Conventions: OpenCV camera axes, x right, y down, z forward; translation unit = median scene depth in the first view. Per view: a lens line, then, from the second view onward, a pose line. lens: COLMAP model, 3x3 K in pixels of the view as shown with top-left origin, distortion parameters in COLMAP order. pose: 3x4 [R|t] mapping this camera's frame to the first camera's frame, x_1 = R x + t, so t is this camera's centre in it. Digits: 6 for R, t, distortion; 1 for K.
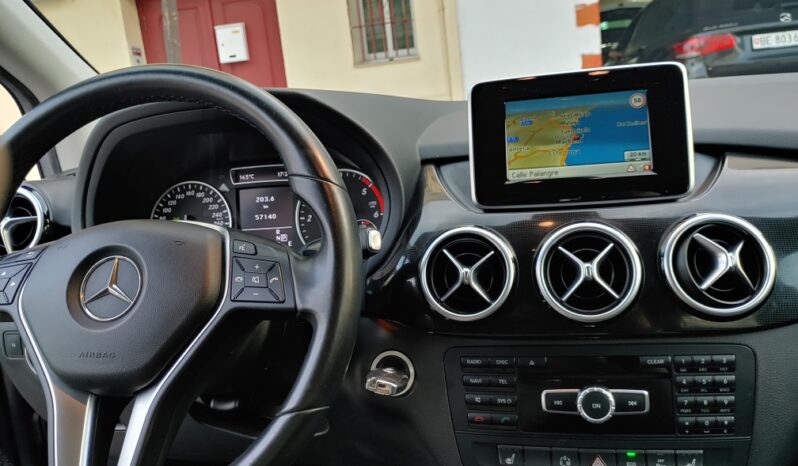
lens RADIAL K [[615.6, 0, 398.4], [0, 615.6, 232.1], [0, 0, 1]] dist [0.009804, 0.004794]
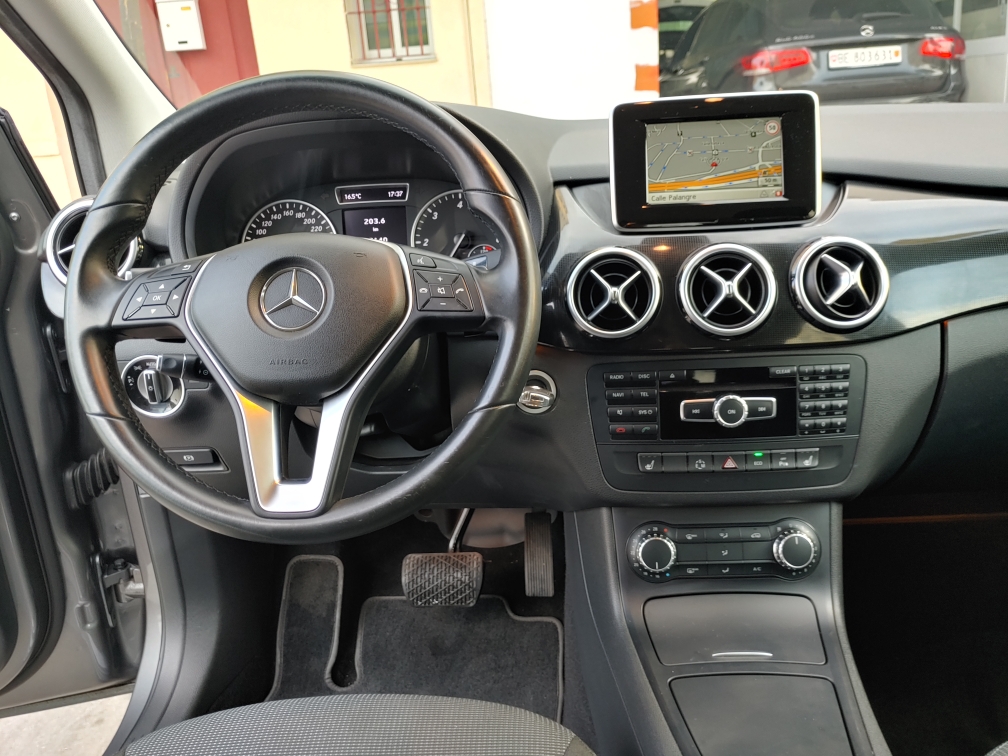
lens RADIAL K [[771.9, 0, 504.7], [0, 771.9, 380.0], [0, 0, 1]] dist [0.005718, 0.031401]
pose [[0.988704, -0.011396, 0.149444, -0.263780], [-0.006450, 0.992946, 0.118388, 0.059542], [-0.149739, -0.118015, 0.981657, -0.267420]]
